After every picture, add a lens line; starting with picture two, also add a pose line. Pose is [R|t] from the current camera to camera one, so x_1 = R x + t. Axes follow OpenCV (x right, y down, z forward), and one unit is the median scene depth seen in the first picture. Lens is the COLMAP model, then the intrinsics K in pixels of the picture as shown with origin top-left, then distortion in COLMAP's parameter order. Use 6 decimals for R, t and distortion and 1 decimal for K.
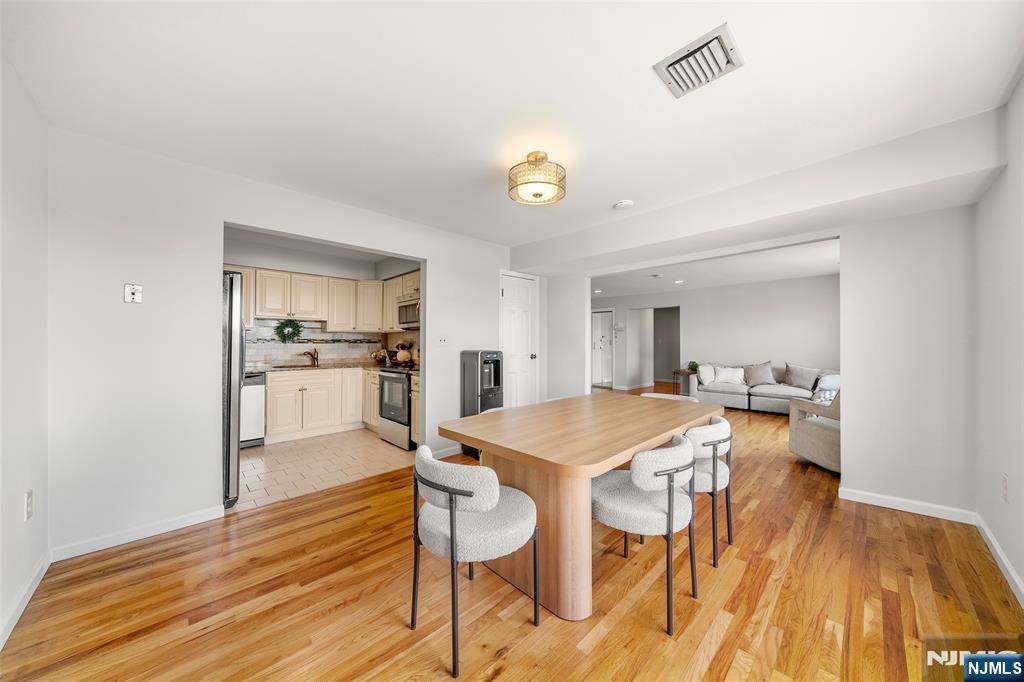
lens RADIAL K [[348.8, 0, 505.8], [0, 348.8, 334.1], [0, 0, 1]] dist [-0.002485, 0.000337]
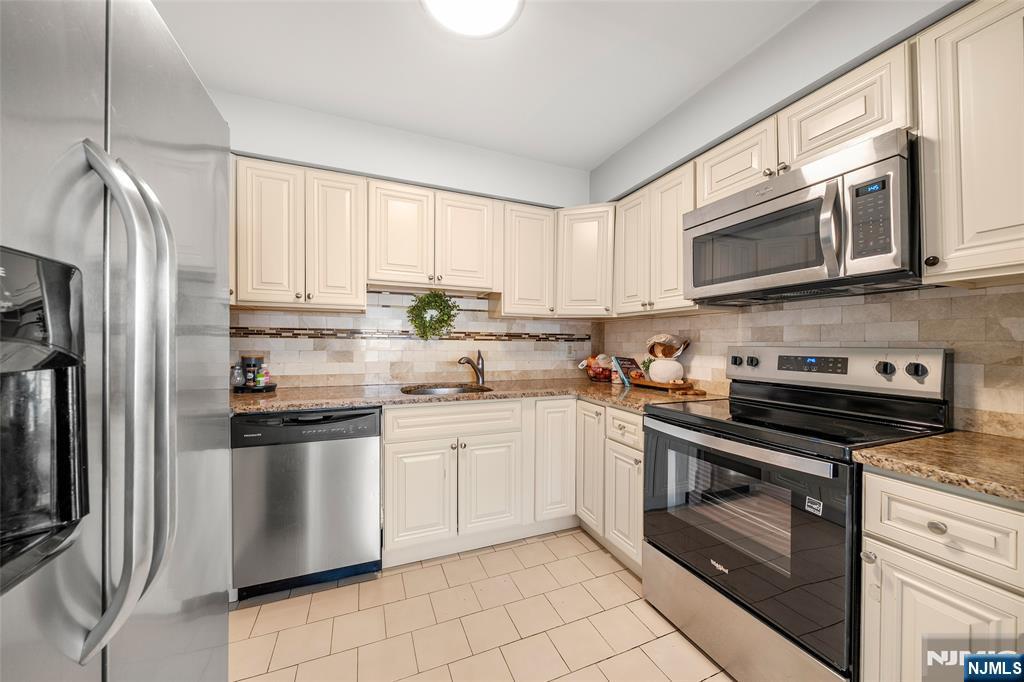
lens RADIAL K [[348.8, 0, 509.7], [0, 348.8, 345.2], [0, 0, 1]] dist [-0.002485, 0.000337]
pose [[0.931052, 0.007358, -0.364813, -0.320961], [0.002593, 0.999638, 0.026779, 0.019905], [0.364878, -0.025878, 0.930696, 0.547085]]
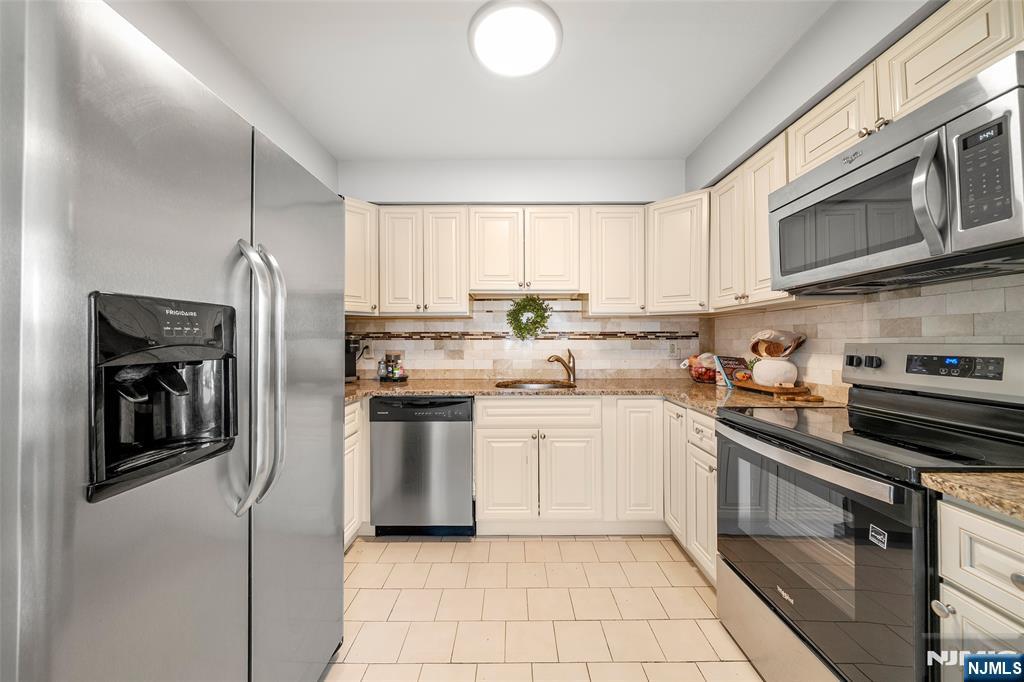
lens RADIAL K [[348.8, 0, 519.1], [0, 348.8, 338.9], [0, 0, 1]] dist [-0.002485, 0.000337]
pose [[0.728863, -0.010008, -0.684587, -0.241553], [0.020965, 0.999751, 0.007706, 0.019418], [0.684339, -0.019969, 0.728891, 0.559305]]
